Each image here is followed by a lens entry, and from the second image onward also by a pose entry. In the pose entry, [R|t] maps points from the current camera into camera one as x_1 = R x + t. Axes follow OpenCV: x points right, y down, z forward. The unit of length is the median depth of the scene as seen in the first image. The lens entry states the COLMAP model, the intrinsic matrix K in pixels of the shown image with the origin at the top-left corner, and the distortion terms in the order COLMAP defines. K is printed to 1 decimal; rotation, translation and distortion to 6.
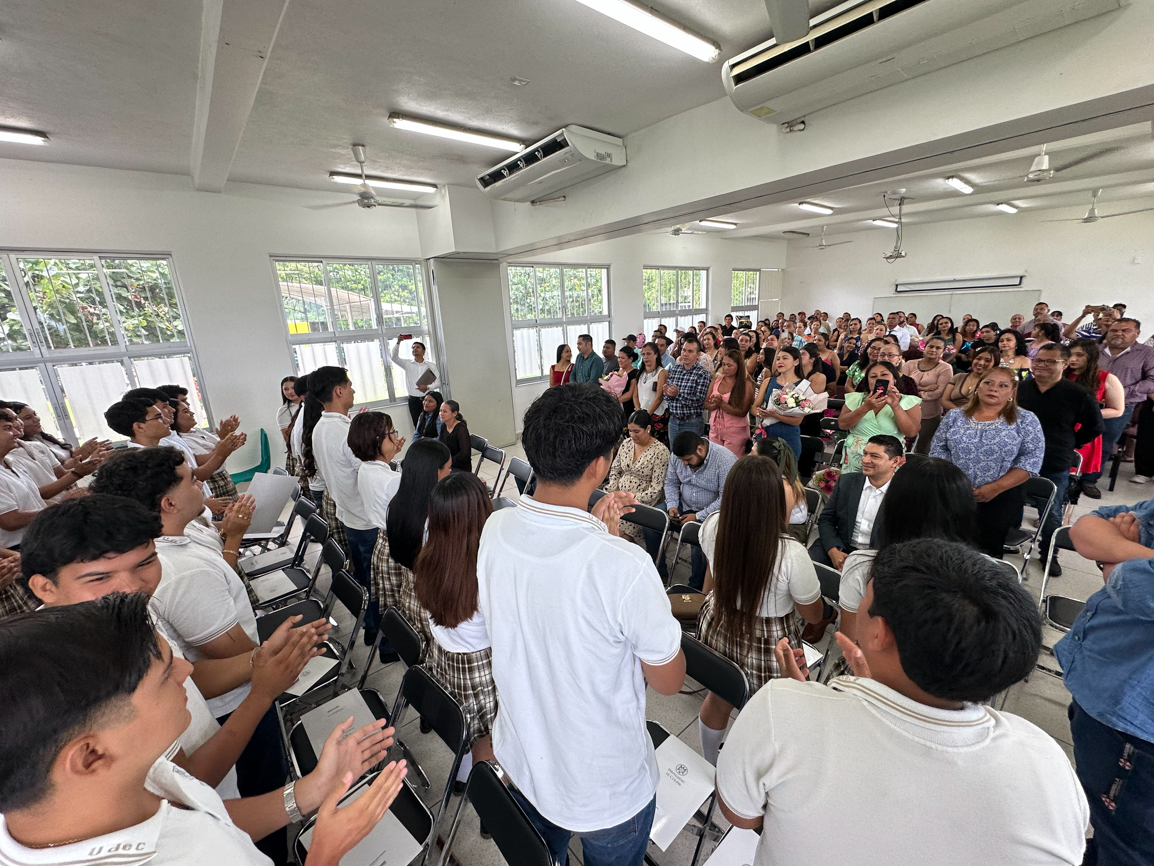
lens RADIAL K [[467.0, 0, 578.0], [0, 467.0, 429.5], [0, 0, 1]] dist [-0.002078, -0.000074]
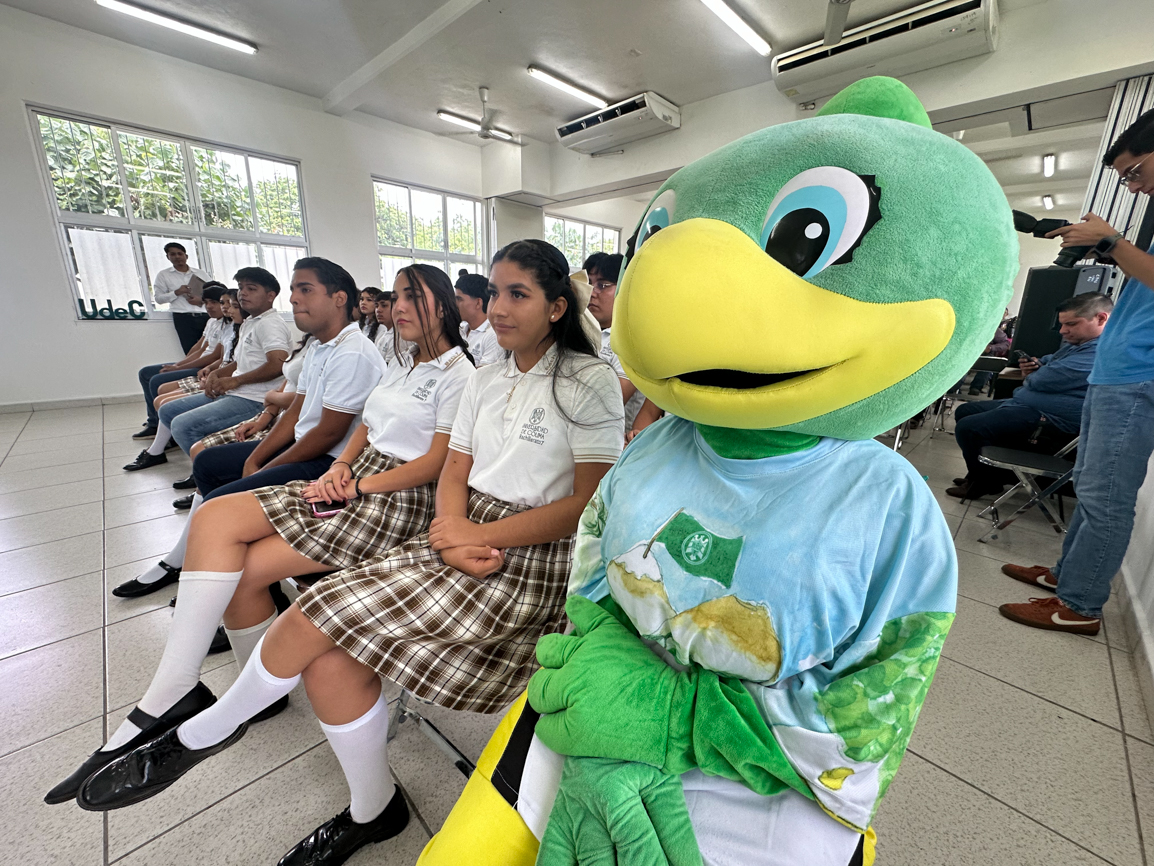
lens RADIAL K [[467.0, 0, 577.3], [0, 467.0, 432.6], [0, 0, 1]] dist [-0.002078, -0.000074]
pose [[0.993592, 0.053385, 0.099620, -0.297641], [-0.054321, 0.998501, 0.006704, 0.348591], [-0.099113, -0.012073, 0.995003, -0.358369]]
